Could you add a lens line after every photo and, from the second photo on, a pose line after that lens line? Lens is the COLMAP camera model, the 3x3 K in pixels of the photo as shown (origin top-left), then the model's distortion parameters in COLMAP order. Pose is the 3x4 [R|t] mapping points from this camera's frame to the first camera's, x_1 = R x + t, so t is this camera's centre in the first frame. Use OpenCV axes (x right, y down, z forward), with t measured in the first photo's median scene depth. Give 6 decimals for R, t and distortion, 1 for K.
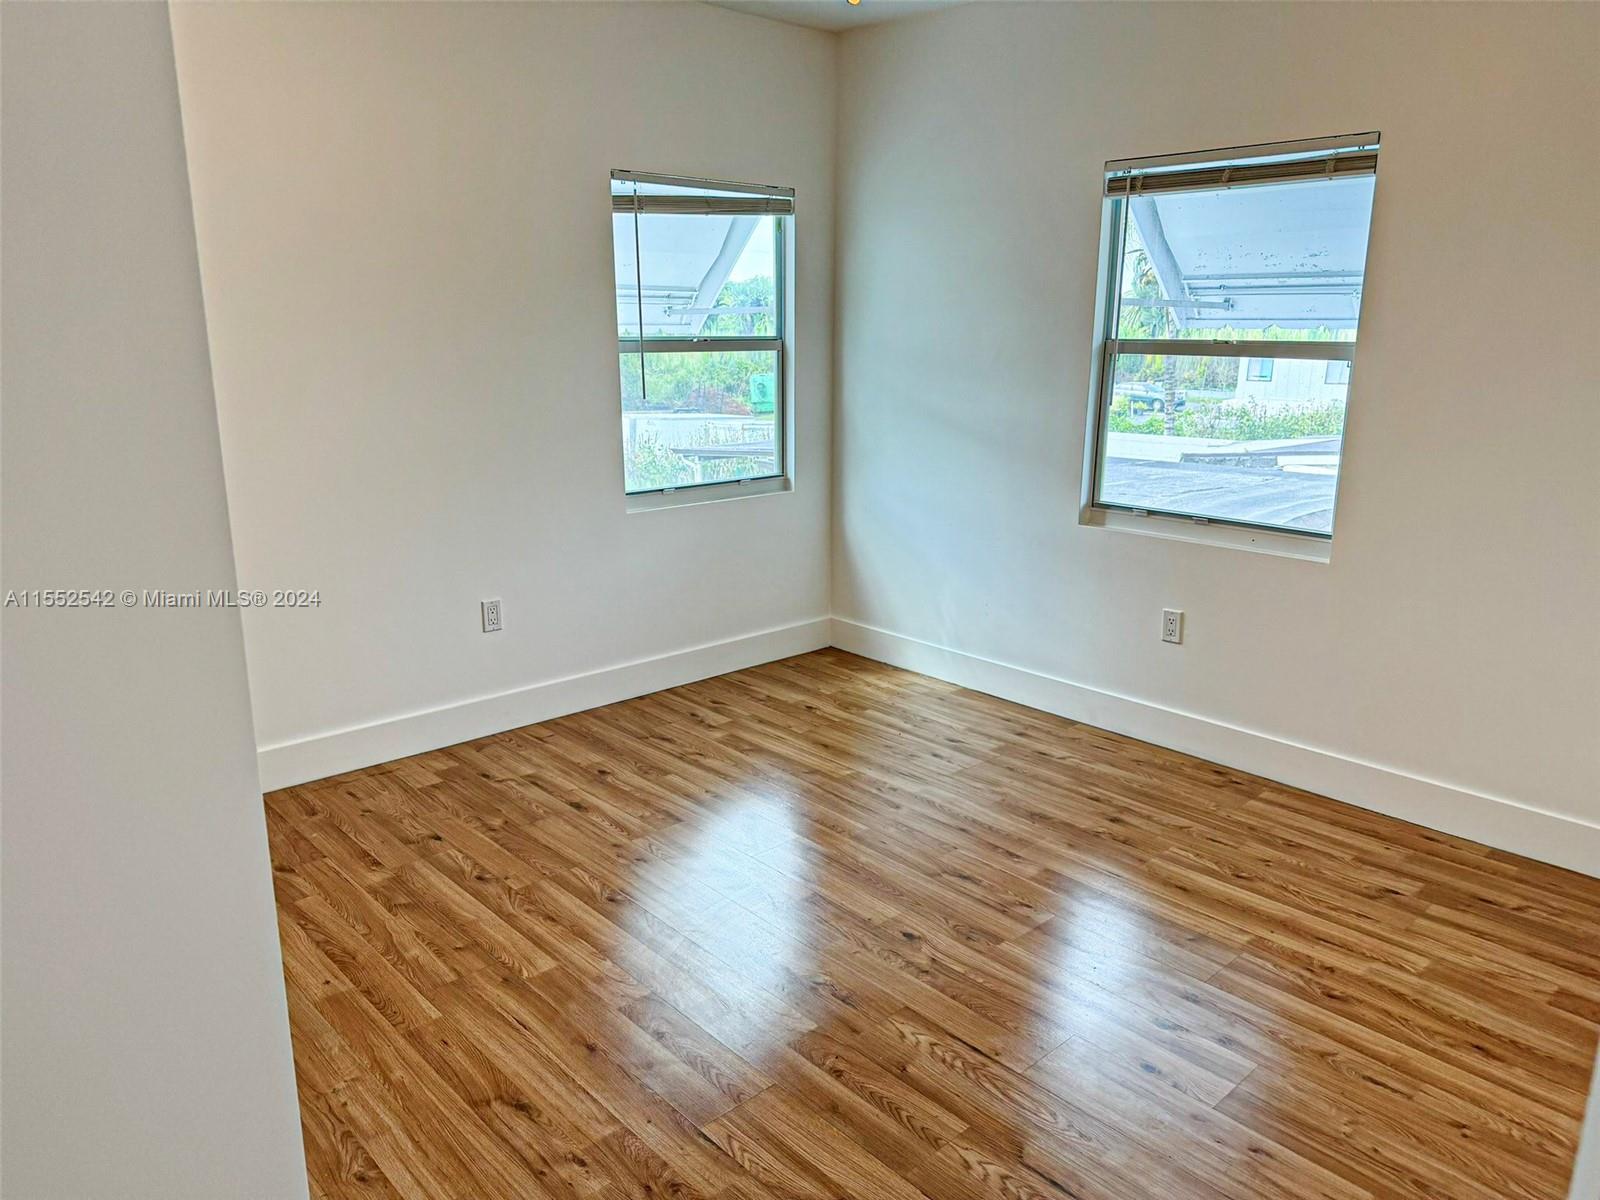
lens RADIAL K [[1133.5, 0, 764.8], [0, 1133.5, 603.9], [0, 0, 1]] dist [0.146920, -0.099776]
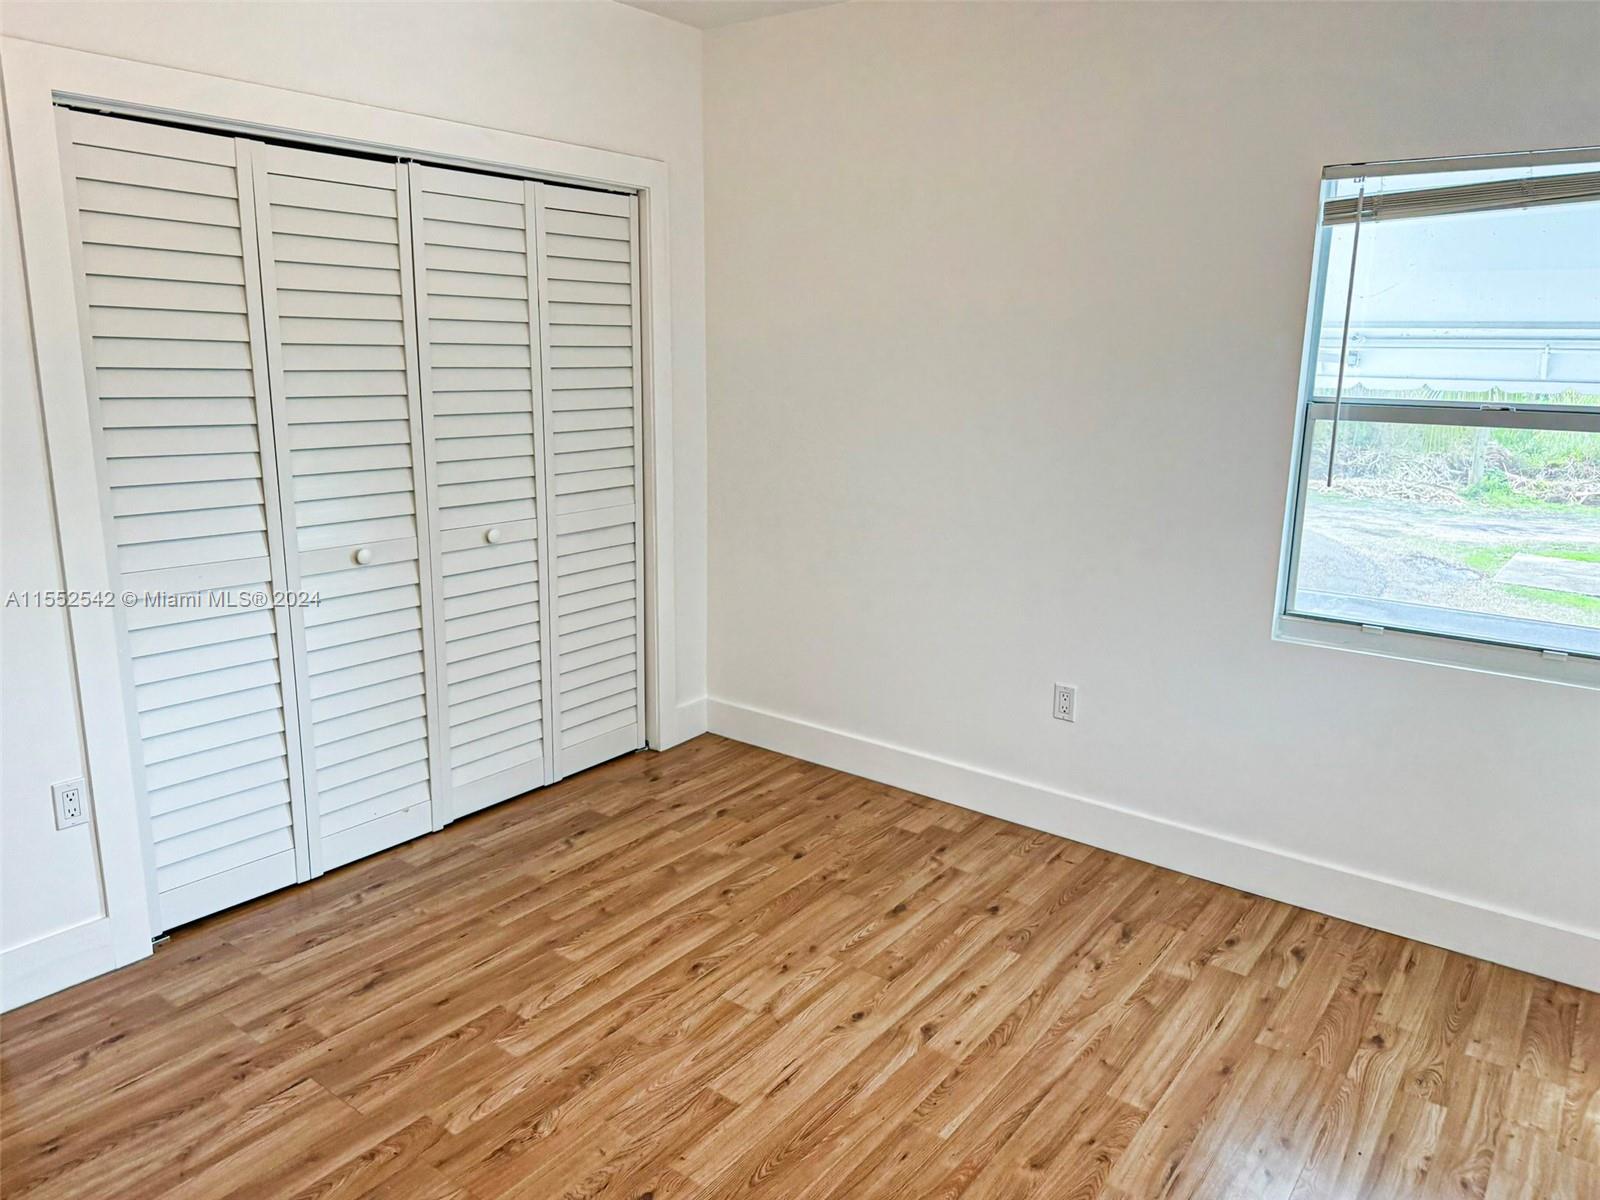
lens RADIAL K [[1123.4, 0, 800.0], [0, 1123.4, 600.0], [0, 0, 1]] dist [0.140446, -0.186131]
pose [[0.189959, 0.220279, -0.956762, 0.571463], [-0.248029, 0.953663, 0.170320, -0.172931], [0.949946, 0.204951, 0.235793, 0.618772]]
